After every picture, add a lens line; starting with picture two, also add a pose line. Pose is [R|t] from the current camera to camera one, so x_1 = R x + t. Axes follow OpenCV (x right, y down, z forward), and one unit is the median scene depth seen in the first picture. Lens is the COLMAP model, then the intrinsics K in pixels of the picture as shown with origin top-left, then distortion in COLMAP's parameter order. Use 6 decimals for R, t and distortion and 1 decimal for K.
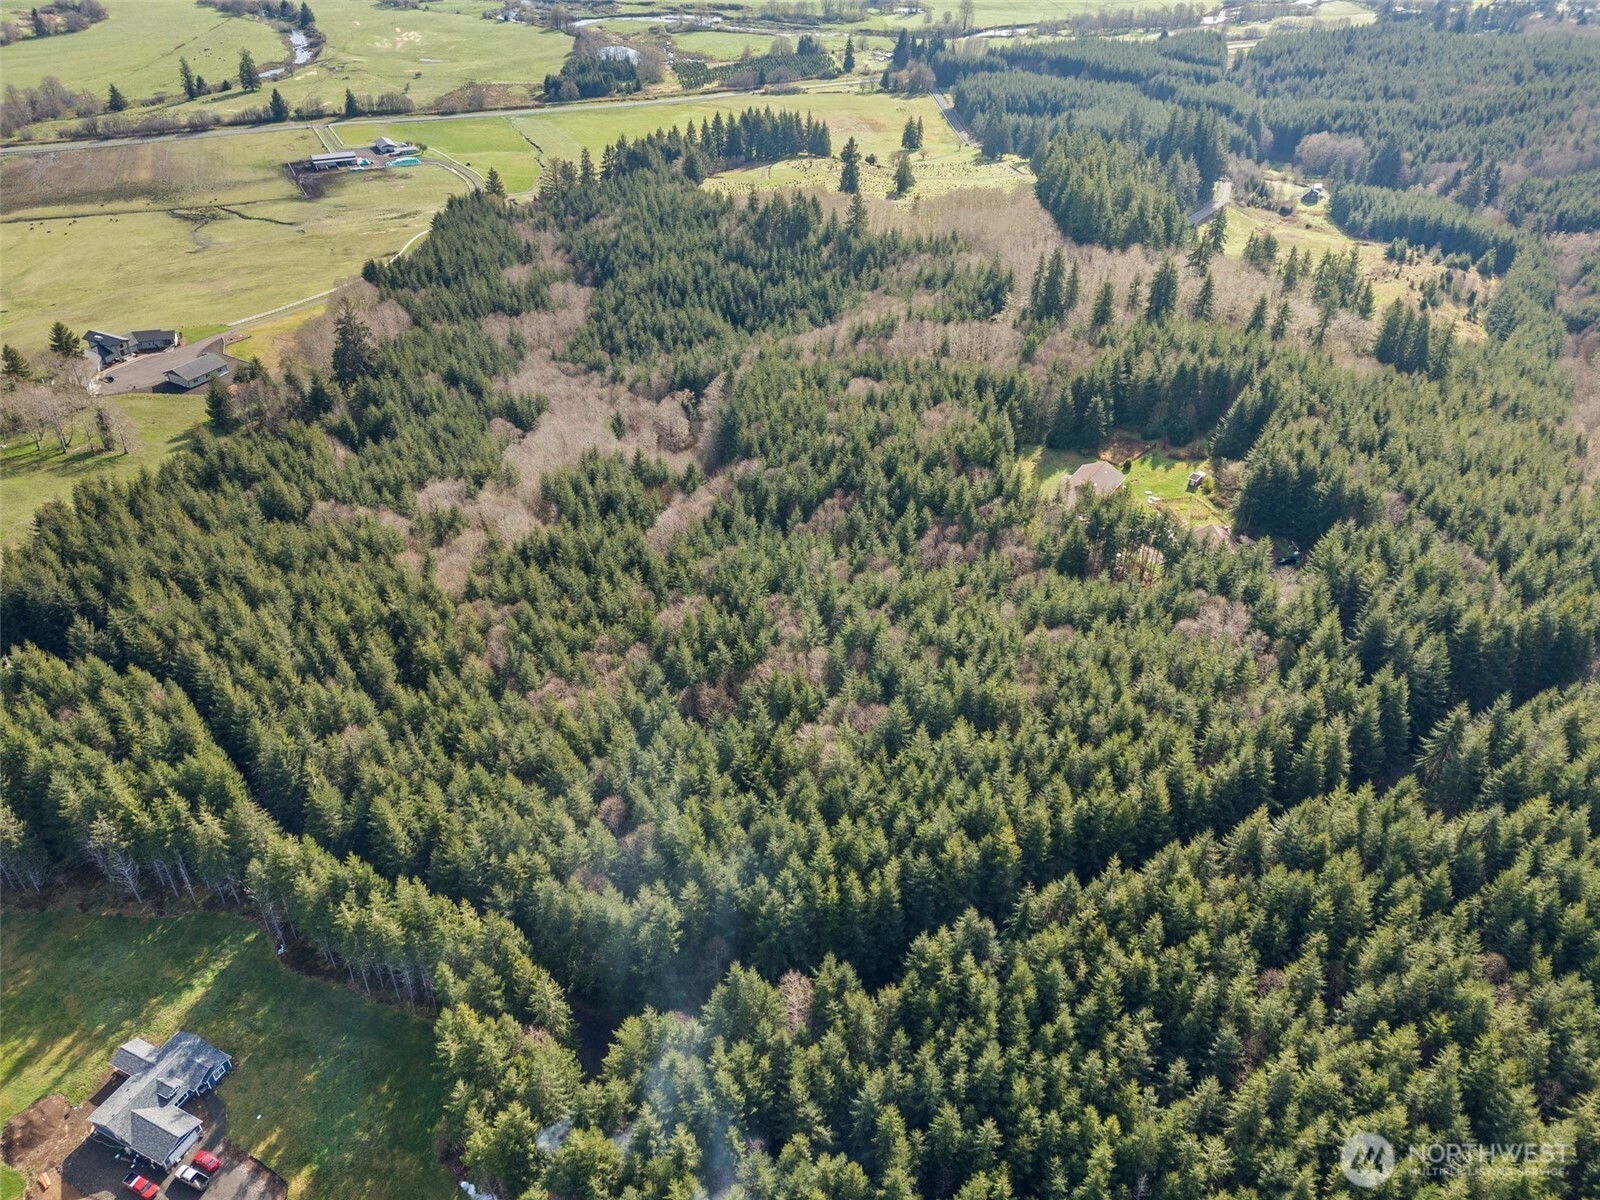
lens RADIAL K [[1164.6, 0, 806.8], [0, 1164.6, 601.9], [0, 0, 1]] dist [0.068564, -0.056848]
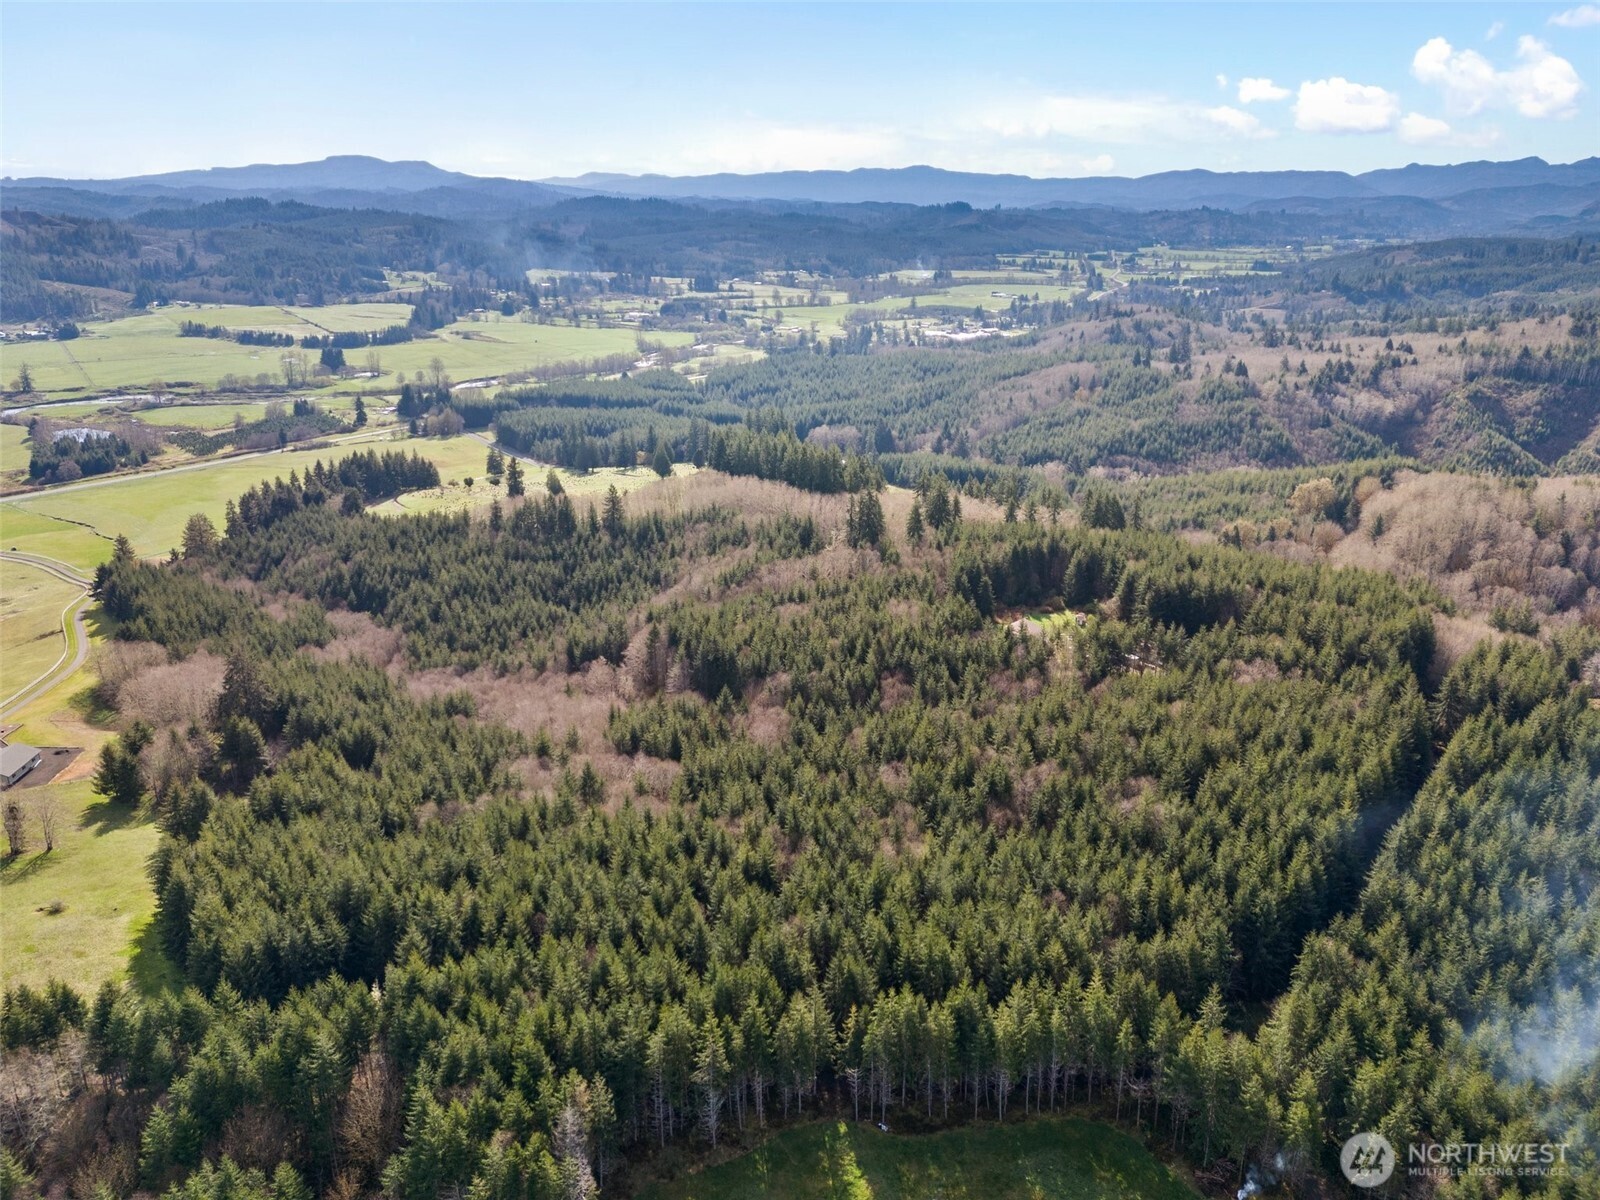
lens RADIAL K [[1164.6, 0, 806.8], [0, 1164.6, 601.9], [0, 0, 1]] dist [0.068564, -0.056848]
pose [[0.855469, -0.175994, 0.487031, -0.230058], [0.302050, 0.933506, -0.193218, 0.013978], [-0.420641, 0.312400, 0.851744, 0.014760]]
